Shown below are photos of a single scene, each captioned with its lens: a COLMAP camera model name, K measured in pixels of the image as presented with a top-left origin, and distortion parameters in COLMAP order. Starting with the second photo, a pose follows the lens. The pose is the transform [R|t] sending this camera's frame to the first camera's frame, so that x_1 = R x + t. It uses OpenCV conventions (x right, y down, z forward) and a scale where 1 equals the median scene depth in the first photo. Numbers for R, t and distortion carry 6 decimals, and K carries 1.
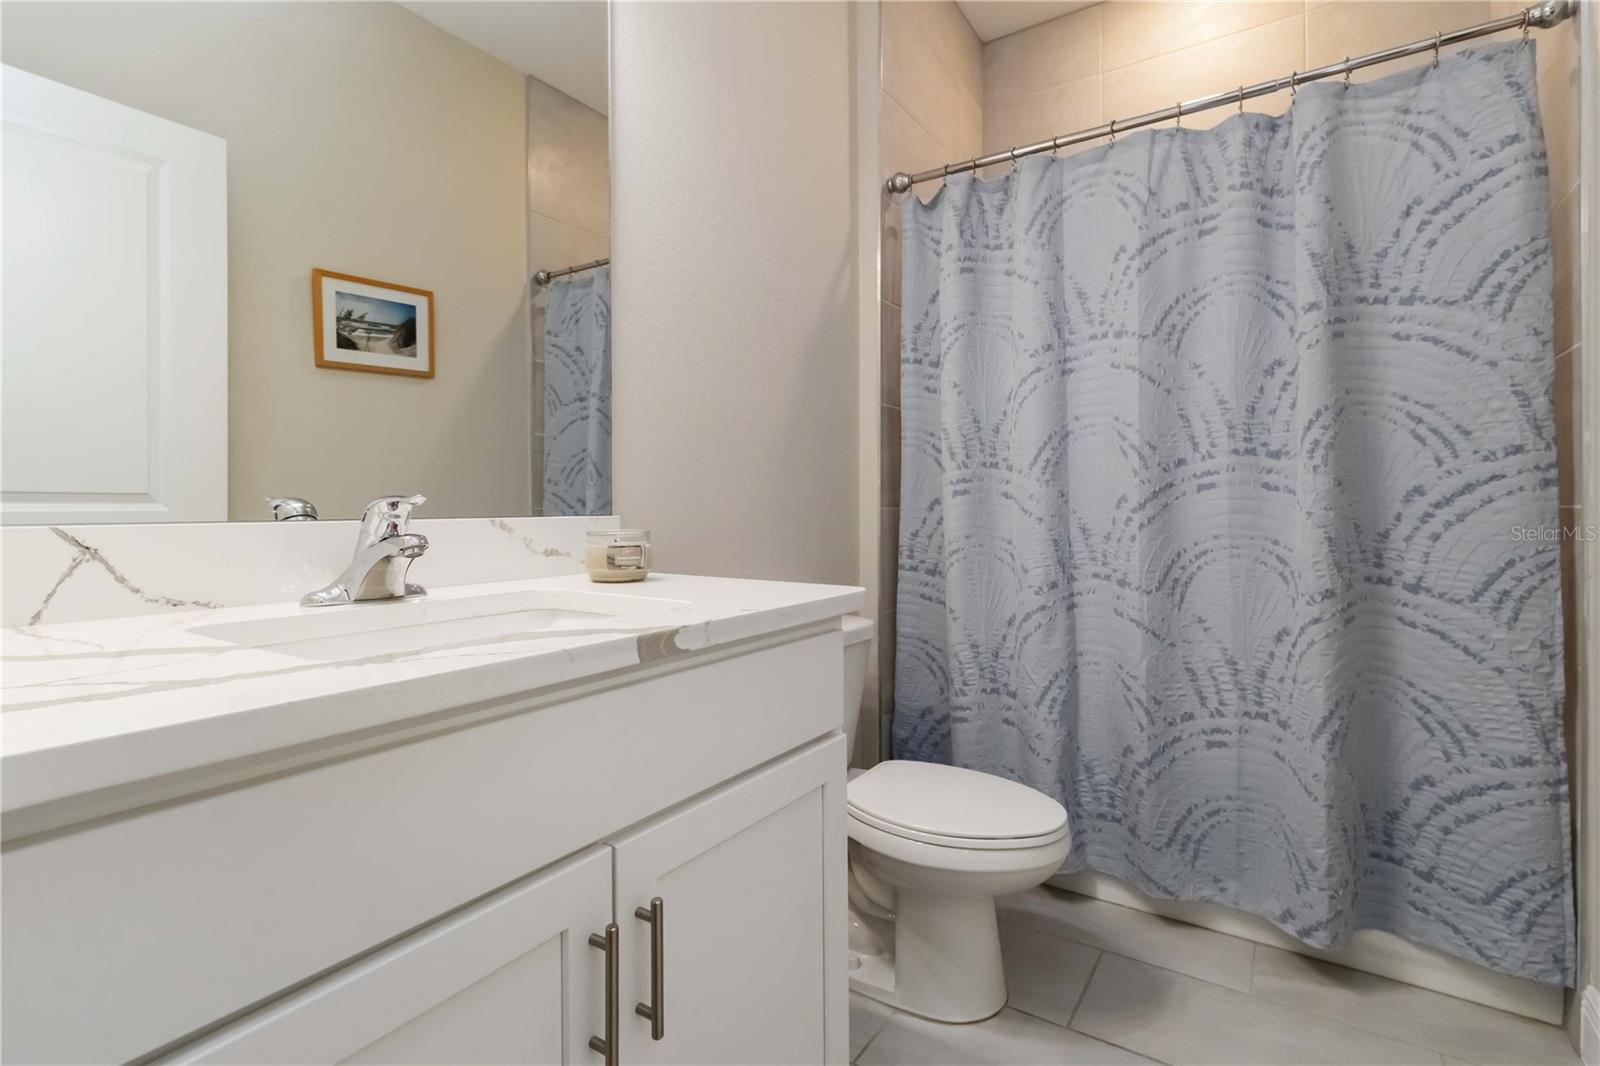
lens RADIAL K [[740.9, 0, 811.0], [0, 740.9, 504.6], [0, 0, 1]] dist [0.004400, 0.000269]
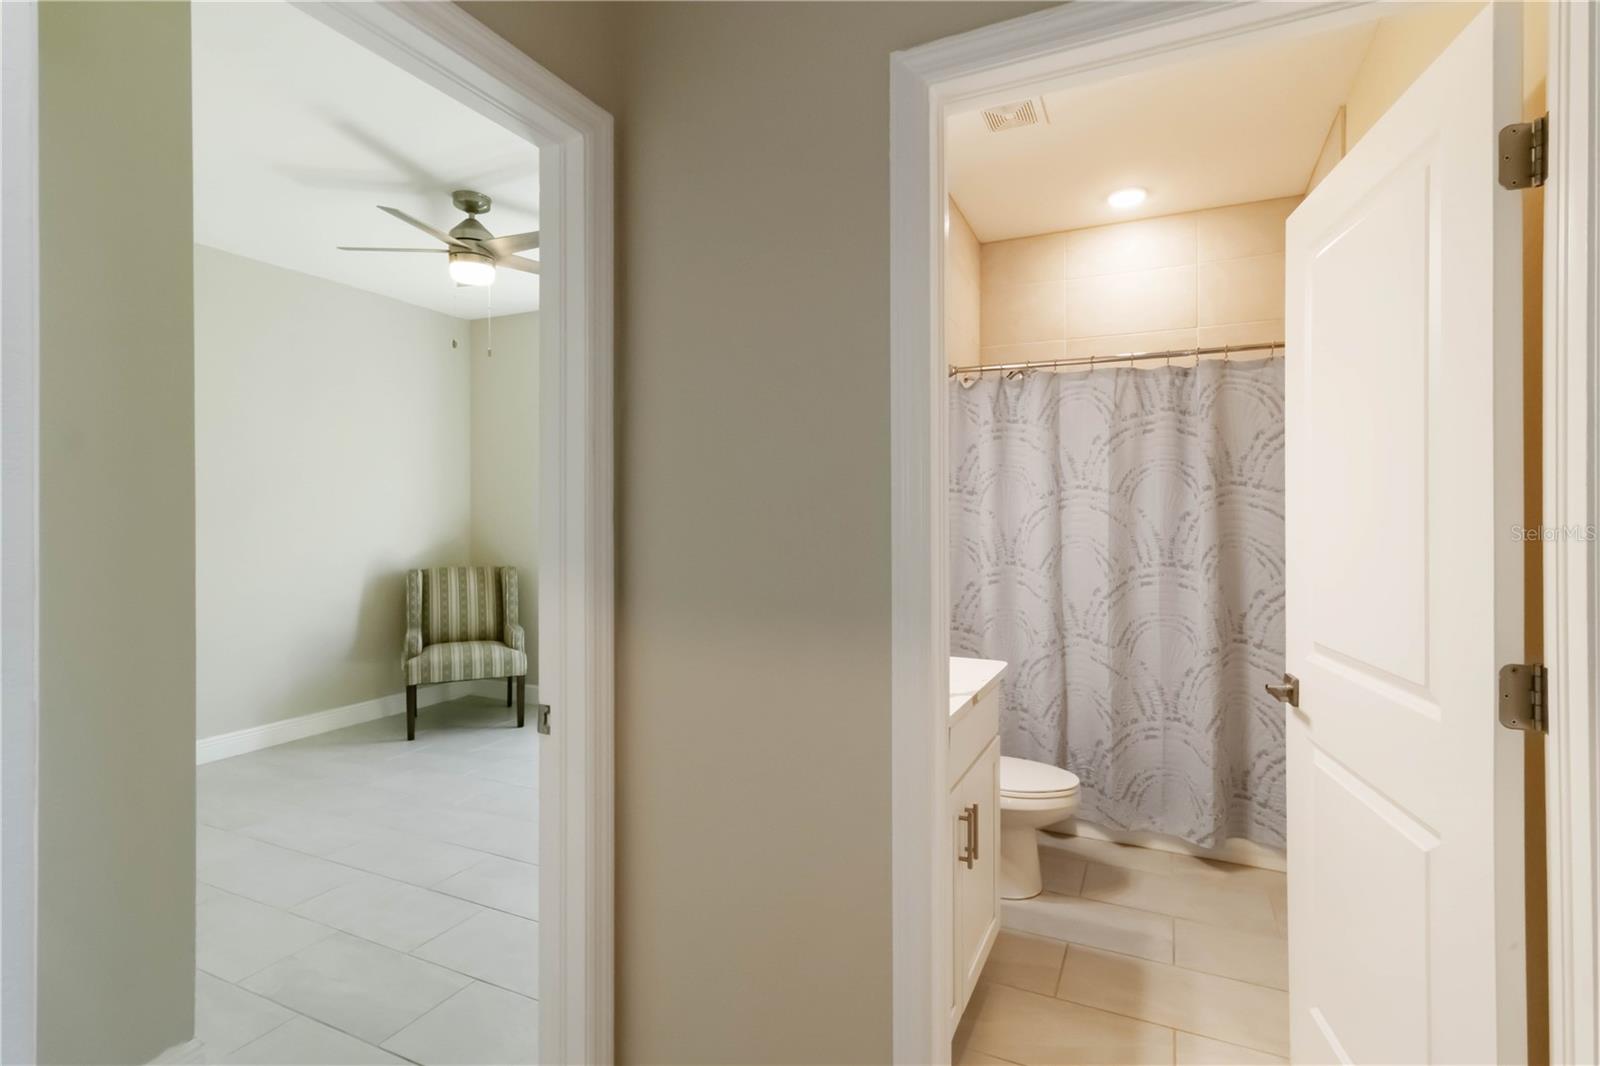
lens RADIAL K [[740.9, 0, 805.1], [0, 740.9, 526.4], [0, 0, 1]] dist [0.004400, 0.000269]
pose [[0.991765, 0.000906, 0.128067, -0.444348], [-0.002313, 0.999939, 0.010838, -0.169685], [-0.128050, -0.011045, 0.991706, -0.558289]]
